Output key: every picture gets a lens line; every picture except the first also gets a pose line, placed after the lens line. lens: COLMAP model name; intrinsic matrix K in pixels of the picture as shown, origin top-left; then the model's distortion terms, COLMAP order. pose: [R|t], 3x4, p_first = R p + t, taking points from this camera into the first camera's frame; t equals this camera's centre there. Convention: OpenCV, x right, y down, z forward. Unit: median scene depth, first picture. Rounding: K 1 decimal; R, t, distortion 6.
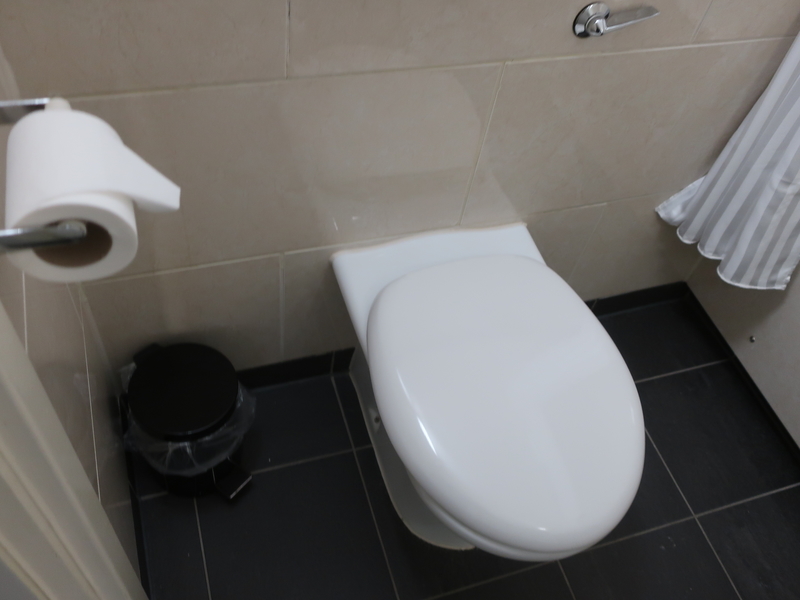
lens RADIAL K [[700.7, 0, 399.8], [0, 700.7, 299.9], [0, 0, 1]] dist [-0.004262, 0.008471]
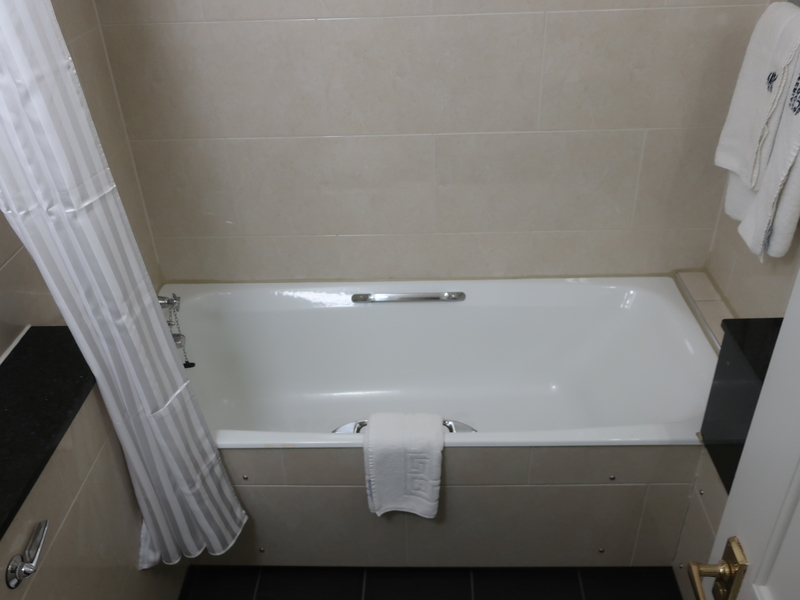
lens RADIAL K [[700.7, 0, 400.6], [0, 700.7, 299.4], [0, 0, 1]] dist [-0.004262, 0.008471]
pose [[0.326523, -0.617784, 0.715349, -0.061661], [0.794849, 0.589014, 0.145869, -0.228860], [-0.511466, 0.520965, 0.683372, -0.295199]]
